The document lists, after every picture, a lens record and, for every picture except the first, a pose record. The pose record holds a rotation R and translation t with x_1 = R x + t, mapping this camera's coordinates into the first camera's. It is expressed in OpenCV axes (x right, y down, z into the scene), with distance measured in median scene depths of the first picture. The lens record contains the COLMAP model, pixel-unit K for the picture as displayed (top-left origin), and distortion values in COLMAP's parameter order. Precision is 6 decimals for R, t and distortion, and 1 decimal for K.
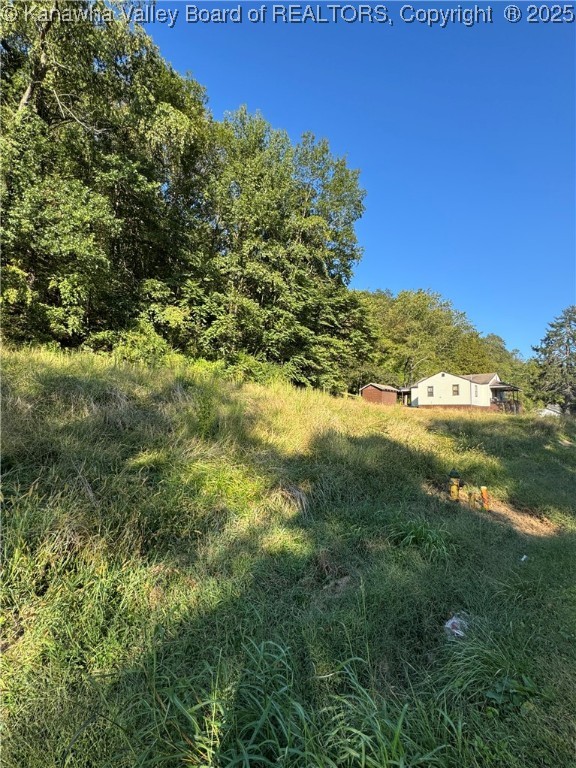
lens RADIAL K [[313.2, 0, 292.1], [0, 313.2, 384.0], [0, 0, 1]] dist [-0.011505, 0.000981]
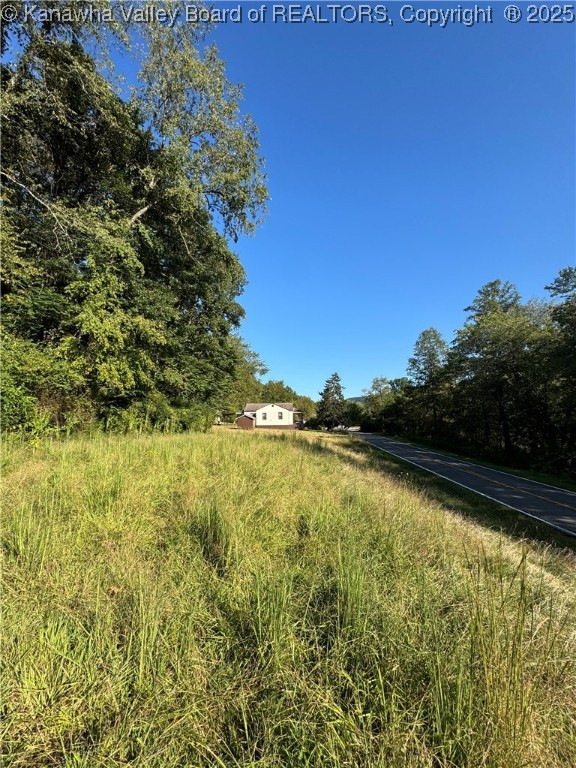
lens RADIAL K [[313.2, 0, 286.5], [0, 313.2, 384.1], [0, 0, 1]] dist [-0.011505, 0.000981]
pose [[0.701863, 0.038310, 0.711281, -0.551474], [-0.029155, 0.999261, -0.025052, -0.096106], [-0.711715, -0.003155, 0.702461, -0.121647]]
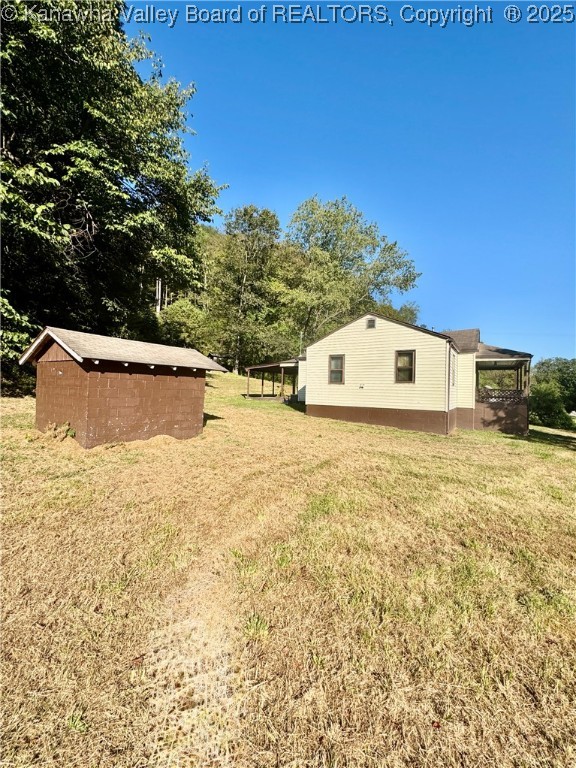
lens RADIAL K [[313.2, 0, 287.9], [0, 313.2, 382.6], [0, 0, 1]] dist [-0.011505, 0.000981]
pose [[0.971391, -0.001801, 0.237479, 0.302274], [-0.017670, 0.996651, 0.079838, 0.010667], [-0.236828, -0.081750, 0.968106, 0.662348]]
